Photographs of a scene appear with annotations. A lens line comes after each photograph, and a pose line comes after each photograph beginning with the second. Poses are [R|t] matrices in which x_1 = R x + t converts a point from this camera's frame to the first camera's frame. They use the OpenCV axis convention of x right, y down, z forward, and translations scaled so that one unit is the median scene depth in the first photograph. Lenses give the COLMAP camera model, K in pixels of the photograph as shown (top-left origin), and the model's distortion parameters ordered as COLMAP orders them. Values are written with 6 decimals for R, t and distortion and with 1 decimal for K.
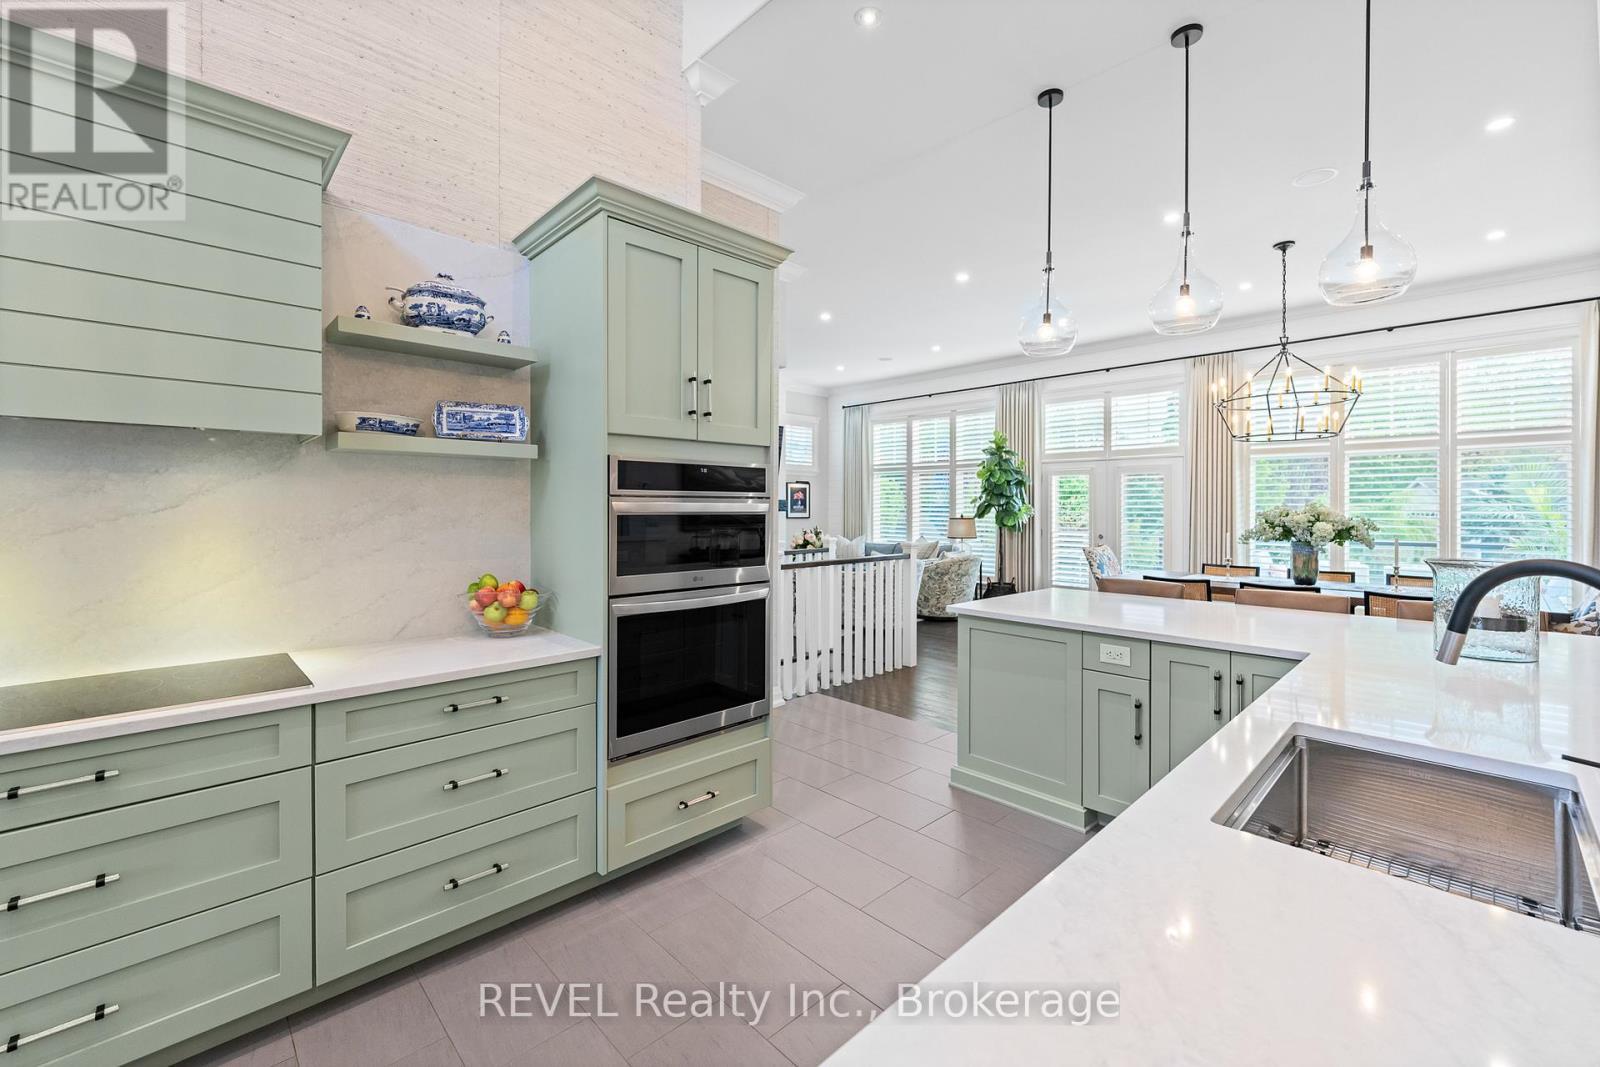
lens RADIAL K [[652.1, 0, 798.6], [0, 652.1, 508.8], [0, 0, 1]] dist [-0.000458, -0.000528]
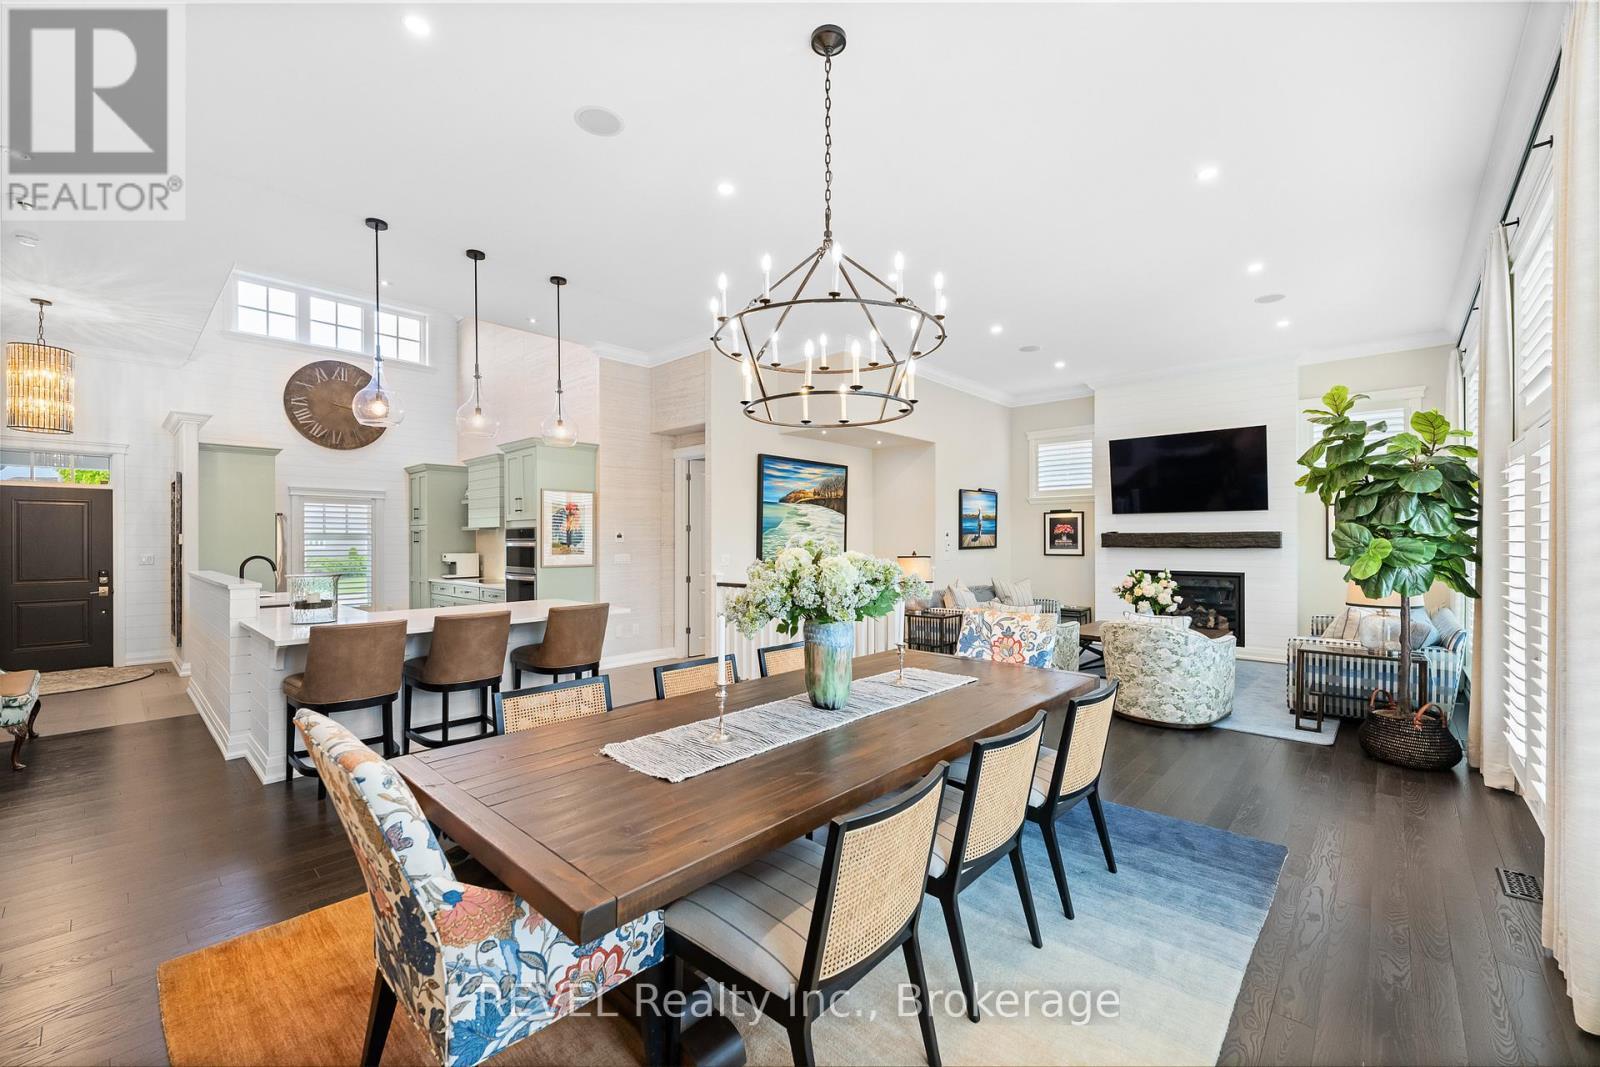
lens RADIAL K [[652.1, 0, 799.2], [0, 652.1, 539.5], [0, 0, 1]] dist [-0.000458, -0.000528]
pose [[0.059211, -0.002242, -0.998243, 0.831728], [0.000006, 0.999997, -0.002246, -0.005038], [0.998245, 0.000127, 0.059211, 0.624441]]
